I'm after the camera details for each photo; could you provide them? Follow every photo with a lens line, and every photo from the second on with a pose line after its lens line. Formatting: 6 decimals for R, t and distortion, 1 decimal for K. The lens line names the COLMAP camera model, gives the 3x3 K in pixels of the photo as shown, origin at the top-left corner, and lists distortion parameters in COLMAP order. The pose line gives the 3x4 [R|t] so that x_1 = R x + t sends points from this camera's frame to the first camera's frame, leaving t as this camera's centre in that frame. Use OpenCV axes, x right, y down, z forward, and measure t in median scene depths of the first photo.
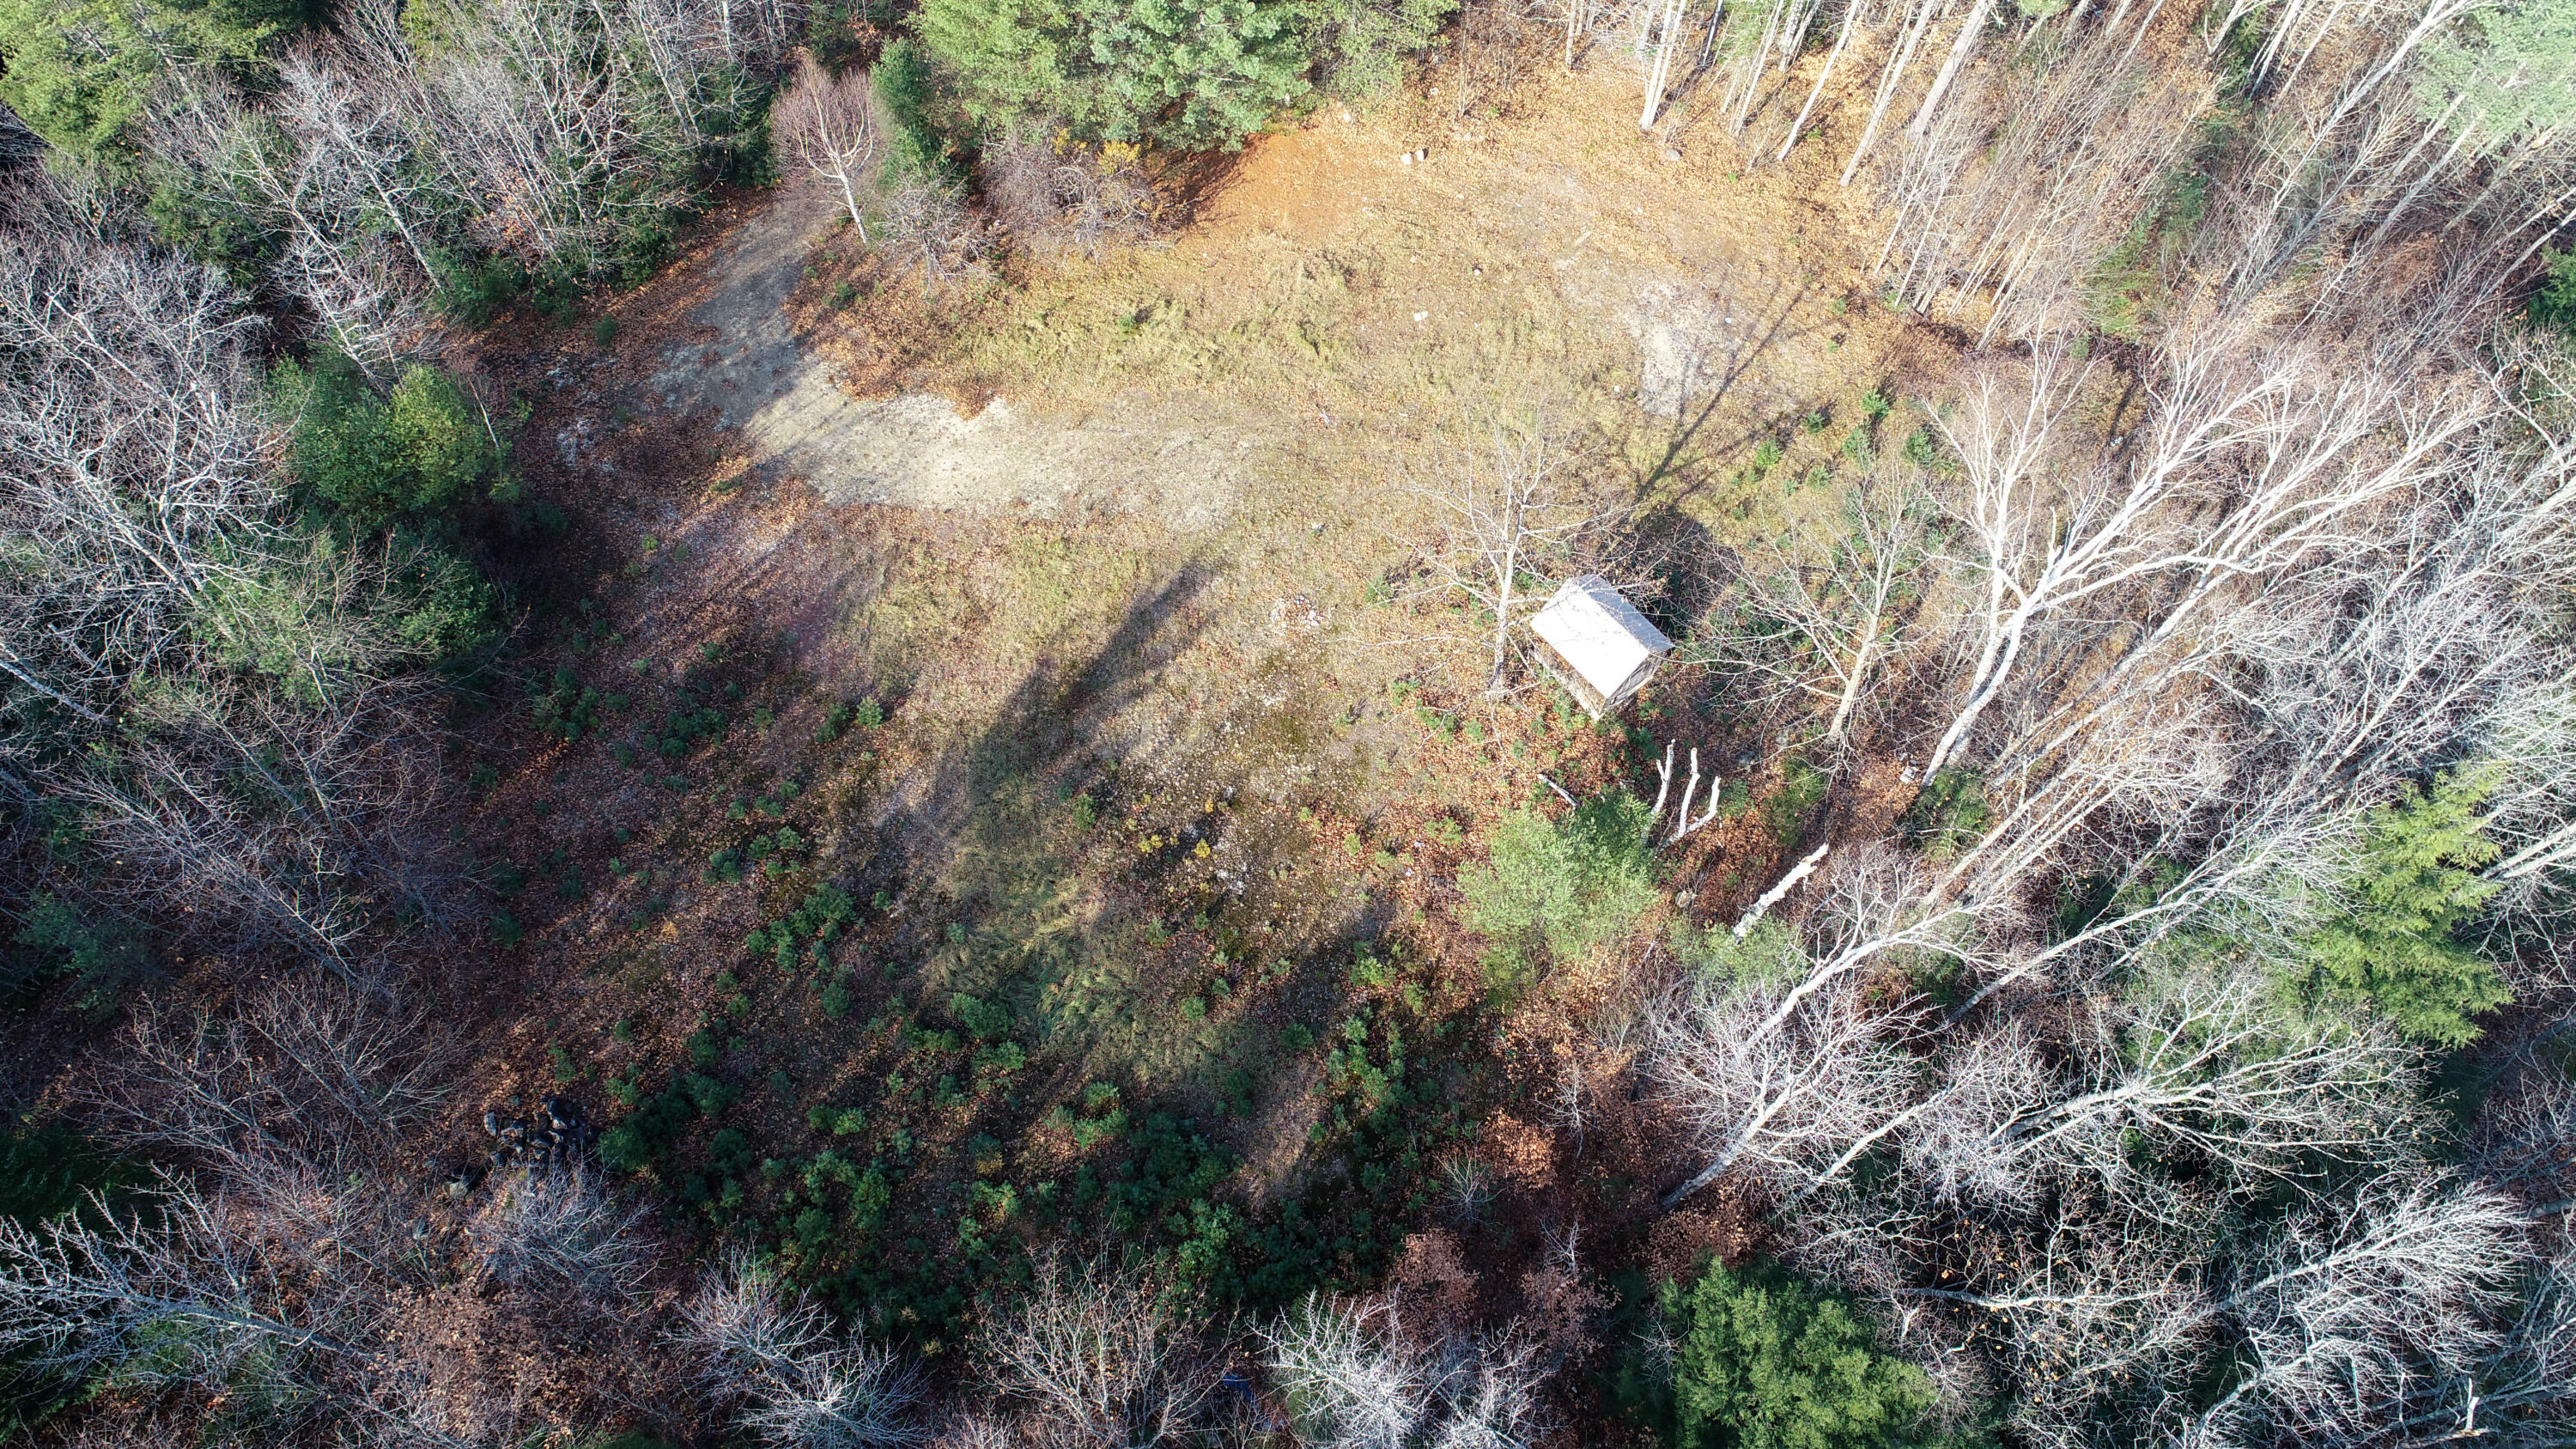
lens RADIAL K [[1712.6, 0, 1285.9], [0, 1712.6, 716.2], [0, 0, 1]] dist [-0.005992, 0.002426]
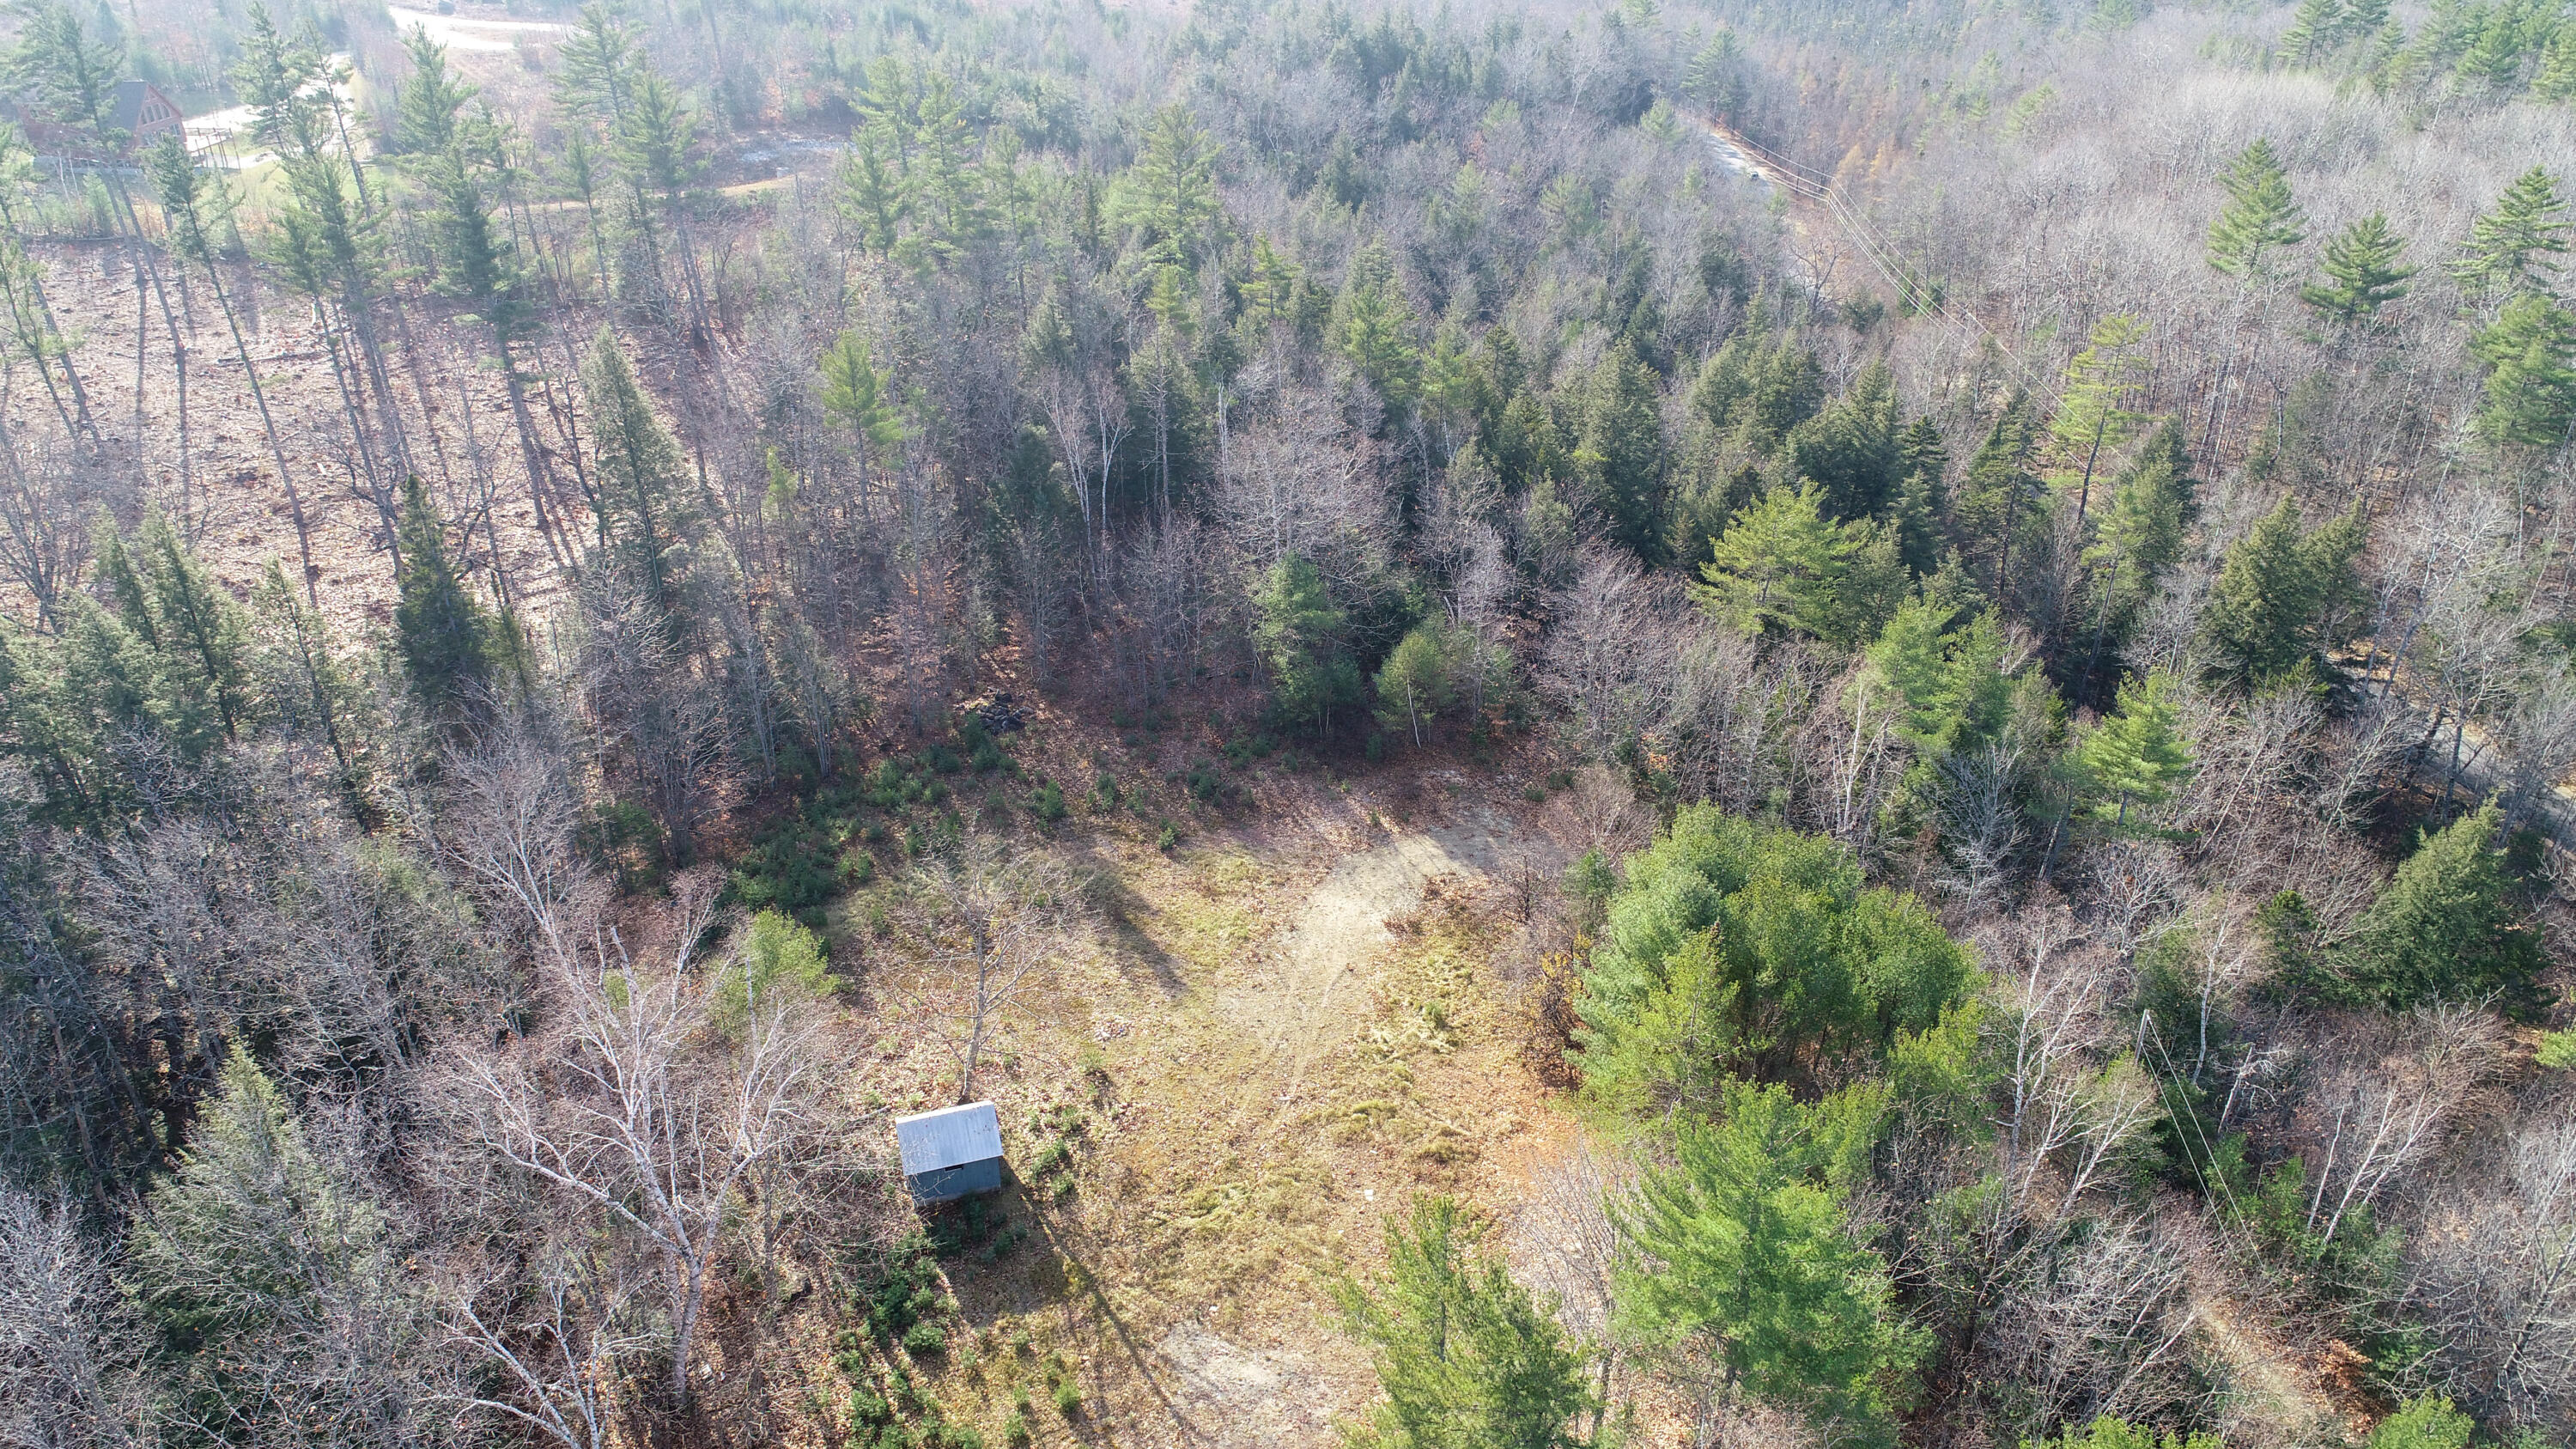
lens RADIAL K [[1712.6, 0, 1283.4], [0, 1712.6, 739.0], [0, 0, 1]] dist [-0.005992, 0.002426]
pose [[-0.384376, 0.426815, -0.818586, 0.846103], [-0.820545, 0.248371, 0.514798, -0.814774], [0.423037, 0.869563, 0.254753, 0.518697]]
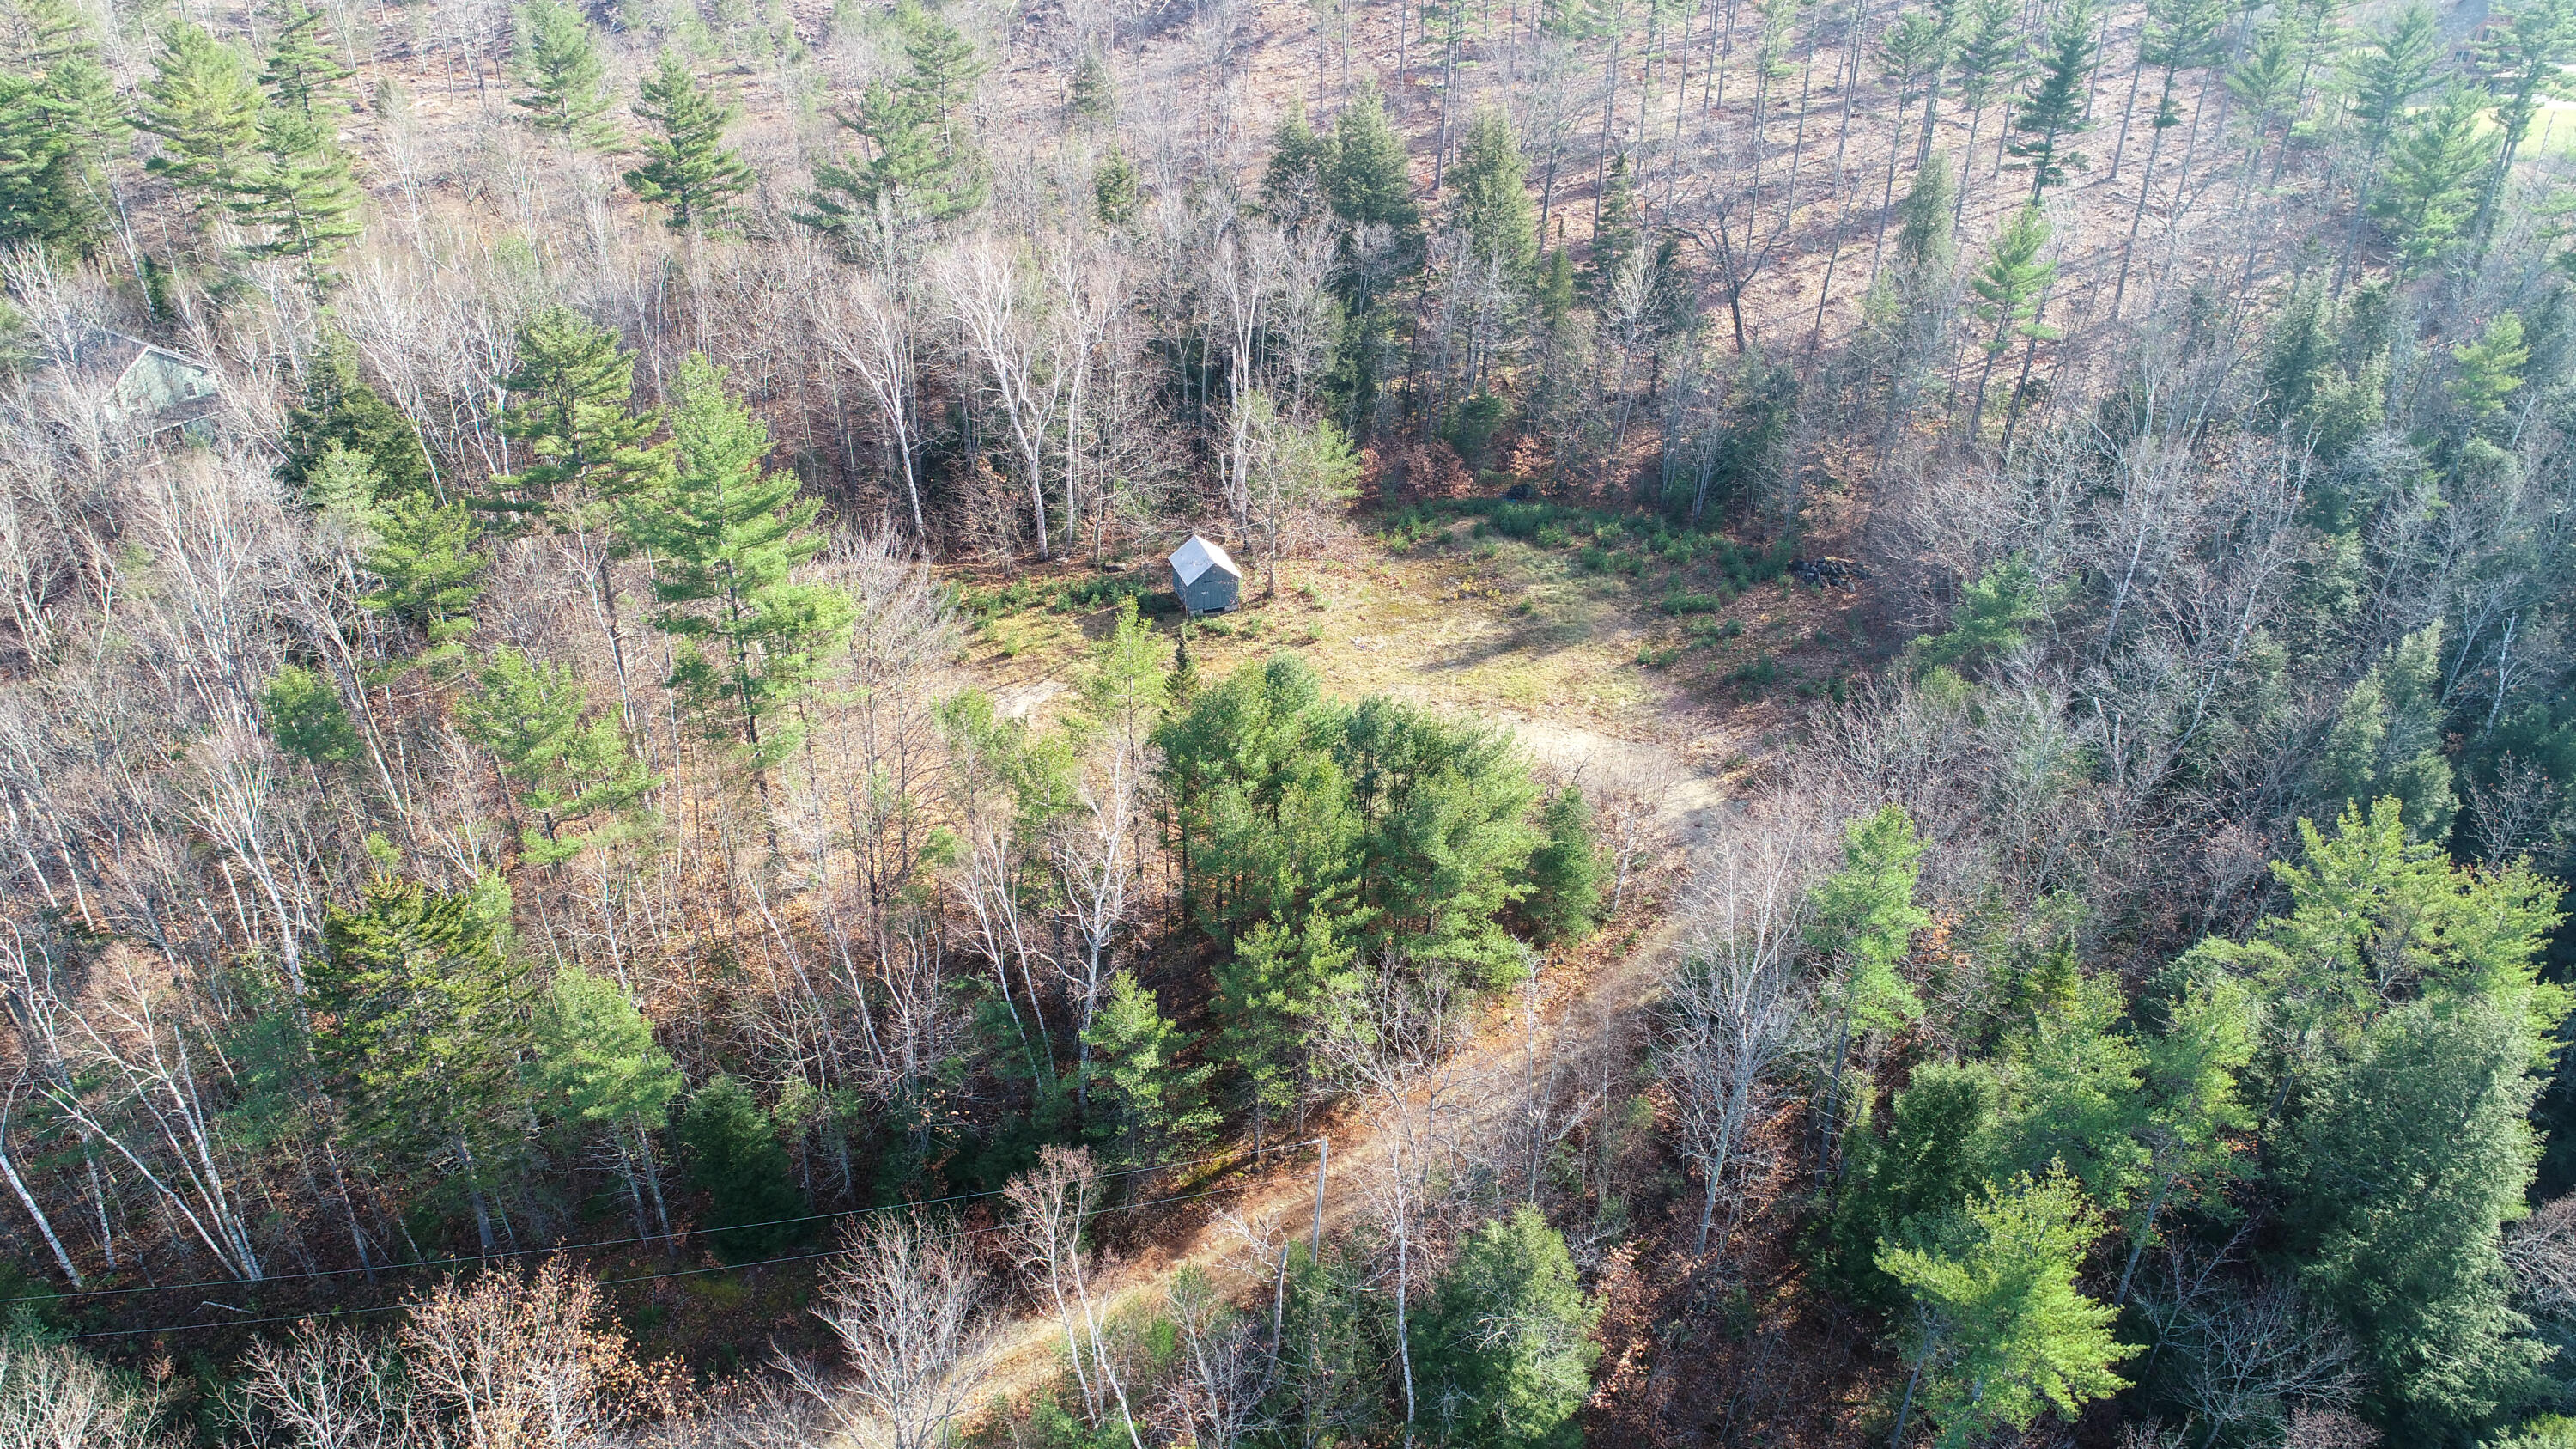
lens RADIAL K [[1712.6, 0, 1257.6], [0, 1712.6, 771.3], [0, 0, 1]] dist [-0.005992, 0.002426]
pose [[-0.930119, -0.237455, 0.280167, -0.343752], [0.296434, -0.035056, 0.954410, -1.487681], [-0.216808, 0.970766, 0.102996, 0.919590]]
